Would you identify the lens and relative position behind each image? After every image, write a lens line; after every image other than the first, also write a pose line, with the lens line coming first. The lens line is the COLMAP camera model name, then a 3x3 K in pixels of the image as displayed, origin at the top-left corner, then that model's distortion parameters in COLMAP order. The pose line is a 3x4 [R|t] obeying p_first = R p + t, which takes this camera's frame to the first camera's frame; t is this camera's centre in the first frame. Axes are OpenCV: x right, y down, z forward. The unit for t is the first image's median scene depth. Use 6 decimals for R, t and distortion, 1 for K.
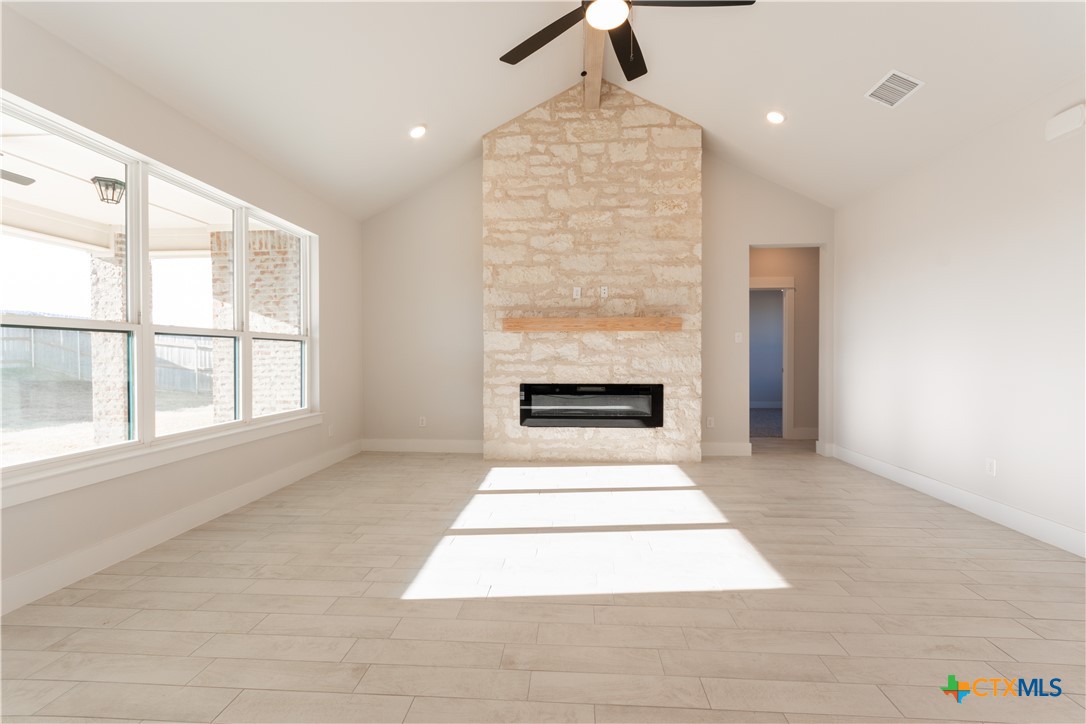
lens RADIAL K [[475.1, 0, 546.5], [0, 475.1, 360.1], [0, 0, 1]] dist [0.000711, 0.000520]
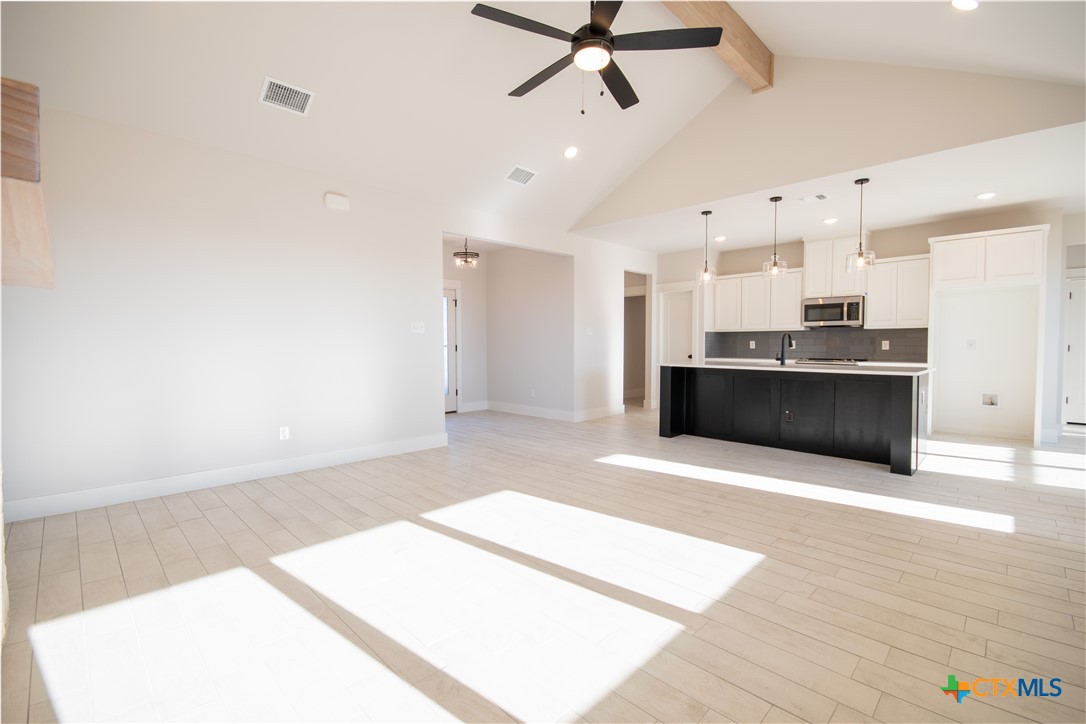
lens RADIAL K [[477.8, 0, 545.2], [0, 477.8, 360.9], [0, 0, 1]] dist [-0.001258, 0.000680]
pose [[-0.755827, -0.021096, 0.654431, -0.281963], [0.009853, 0.999001, 0.043583, -0.012746], [-0.654697, 0.039389, -0.754865, 0.975501]]
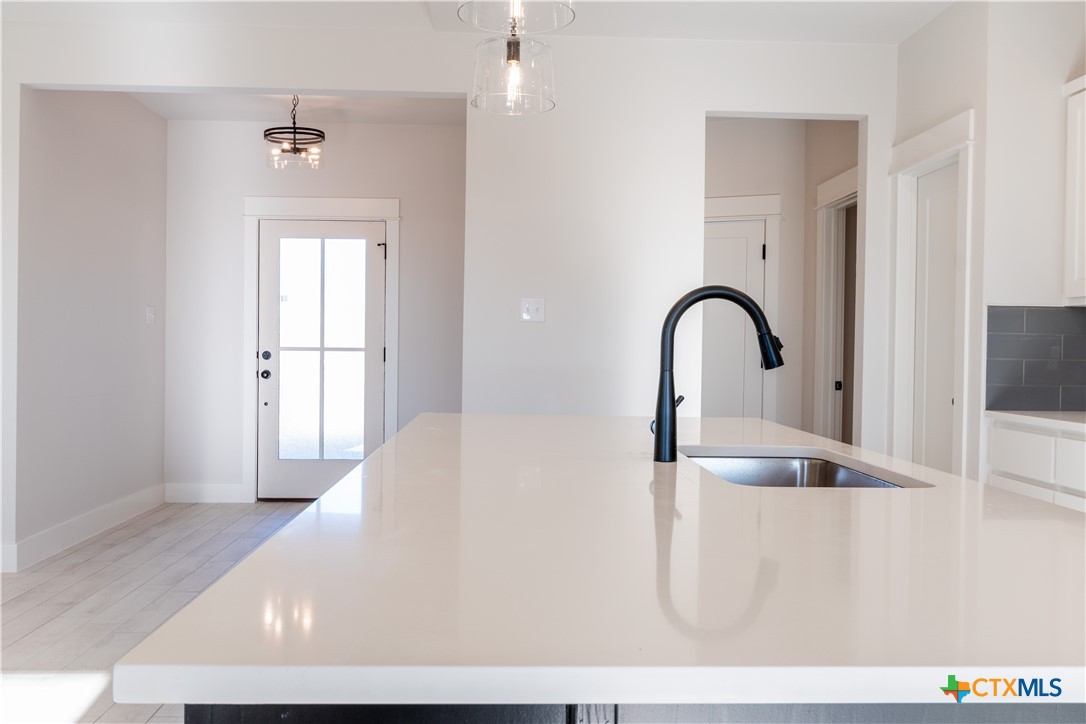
lens RADIAL K [[922.5, 0, 543.0], [0, 922.5, 362.0], [0, 0, 1]] dist [0.001582, -0.003436]
pose [[-0.114786, -0.015961, 0.993262, -0.370450], [-0.002244, 0.999873, 0.015808, 0.000186], [-0.993388, -0.000414, -0.114808, -0.090404]]
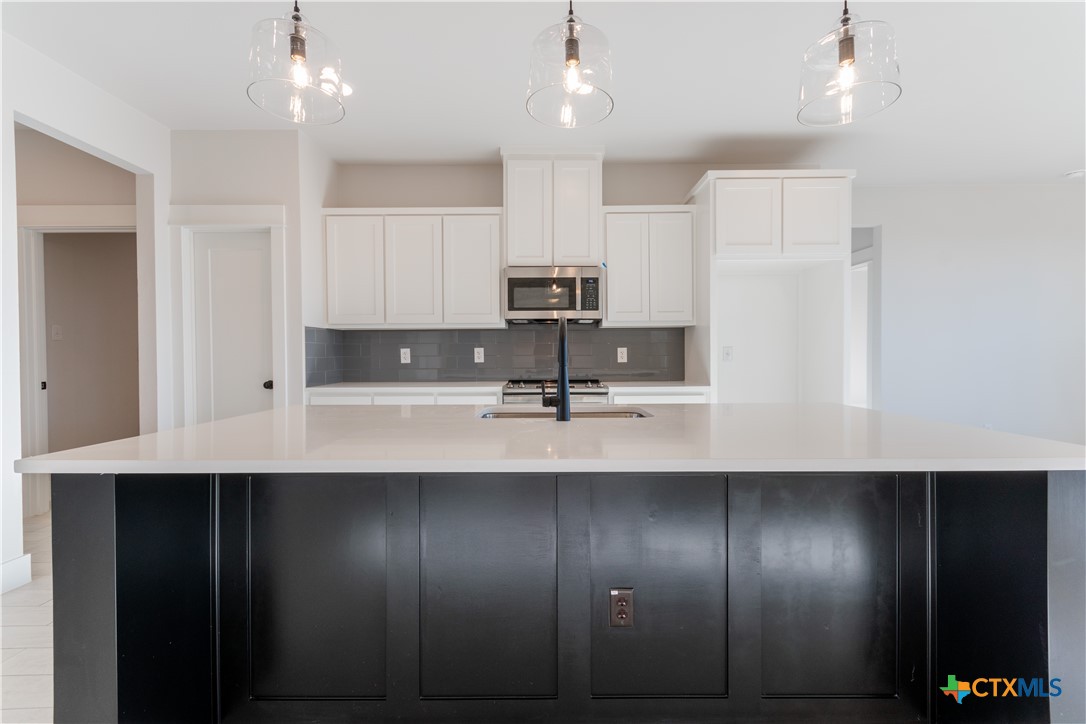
lens RADIAL K [[482.8, 0, 546.9], [0, 482.8, 358.7], [0, 0, 1]] dist [0.004046, 0.000369]
pose [[-0.997366, 0.008387, -0.072051, 0.054471], [0.006782, 0.999724, 0.022498, -0.002203], [0.072220, 0.021950, -0.997147, 0.158598]]
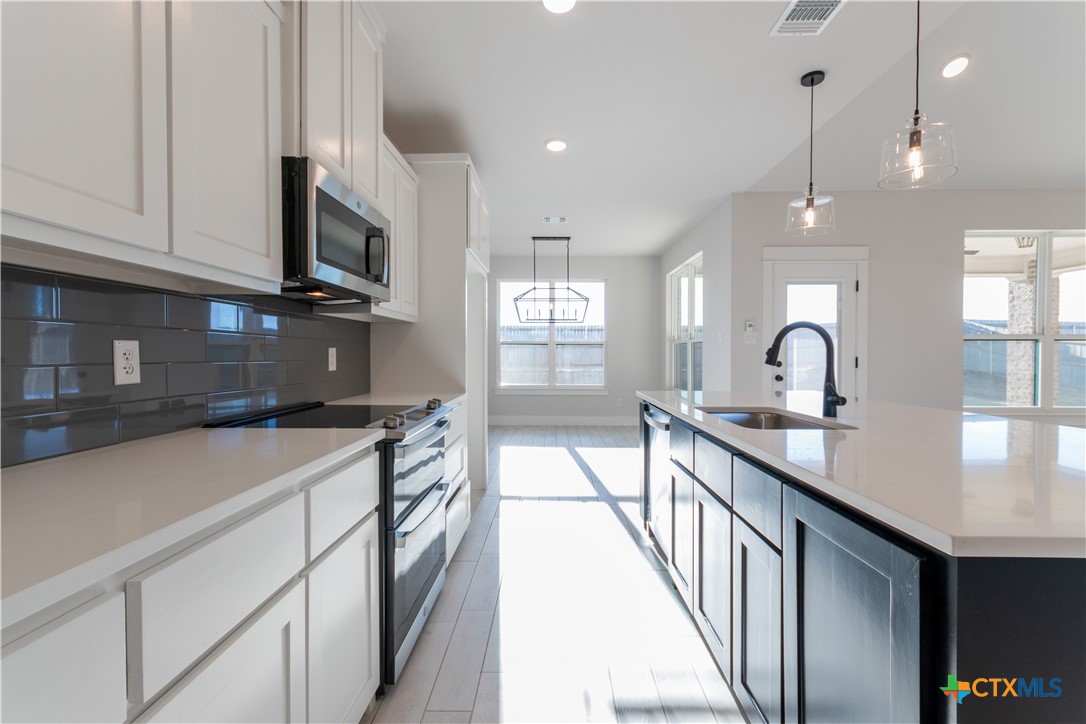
lens RADIAL K [[477.8, 0, 545.2], [0, 477.8, 360.9], [0, 0, 1]] dist [-0.001258, 0.000680]
pose [[0.048744, 0.017726, -0.998654, 0.386834], [-0.010617, 0.999795, 0.017228, 0.001131], [0.998755, 0.009763, 0.048922, -0.435332]]
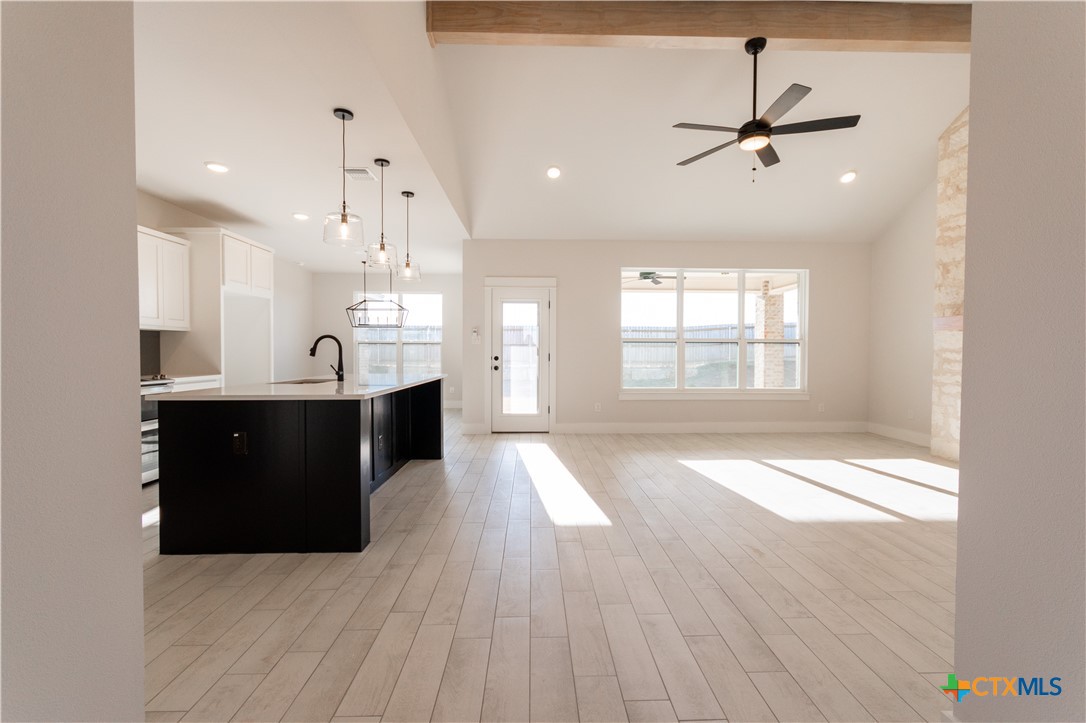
lens RADIAL K [[477.8, 0, 545.2], [0, 477.8, 360.4], [0, 0, 1]] dist [-0.001258, 0.000680]
pose [[0.092732, 0.021090, -0.995468, 0.822915], [-0.013907, 0.999706, 0.019884, -0.004705], [0.995594, 0.012000, 0.092998, 0.070316]]
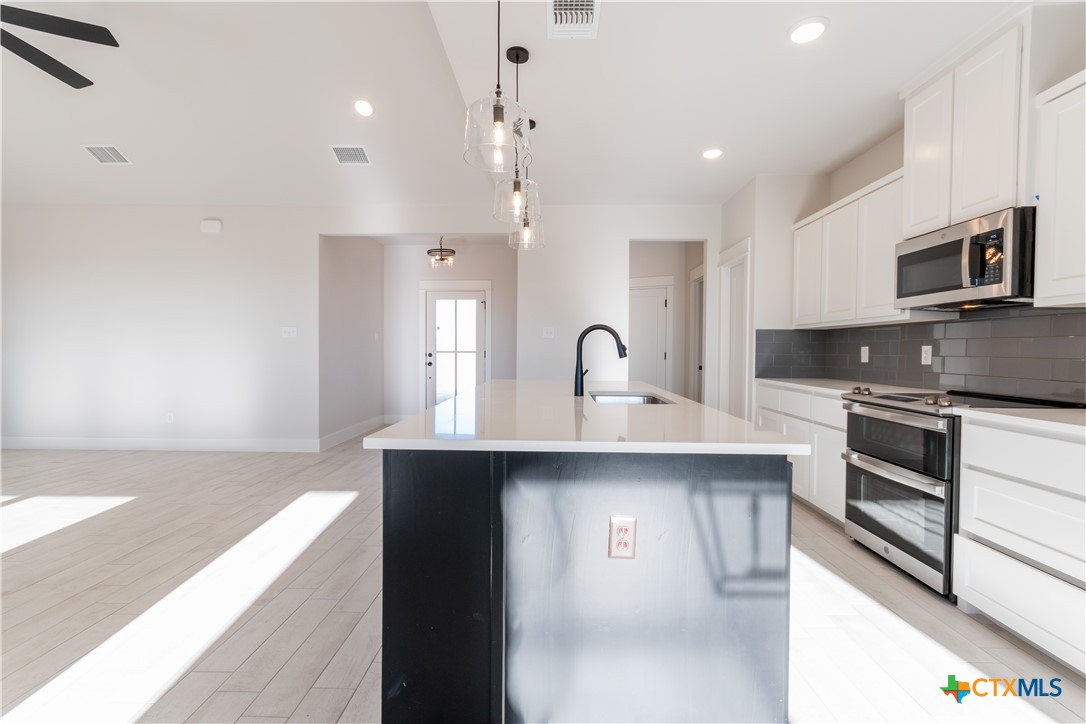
lens RADIAL K [[479.4, 0, 543.0], [0, 479.4, 362.0], [0, 0, 1]] dist [0.003255, 0.000593]
pose [[-0.044114, -0.023222, 0.998757, -0.488762], [0.004617, 0.999714, 0.023448, 0.001165], [-0.999016, 0.005646, -0.043995, -0.128035]]
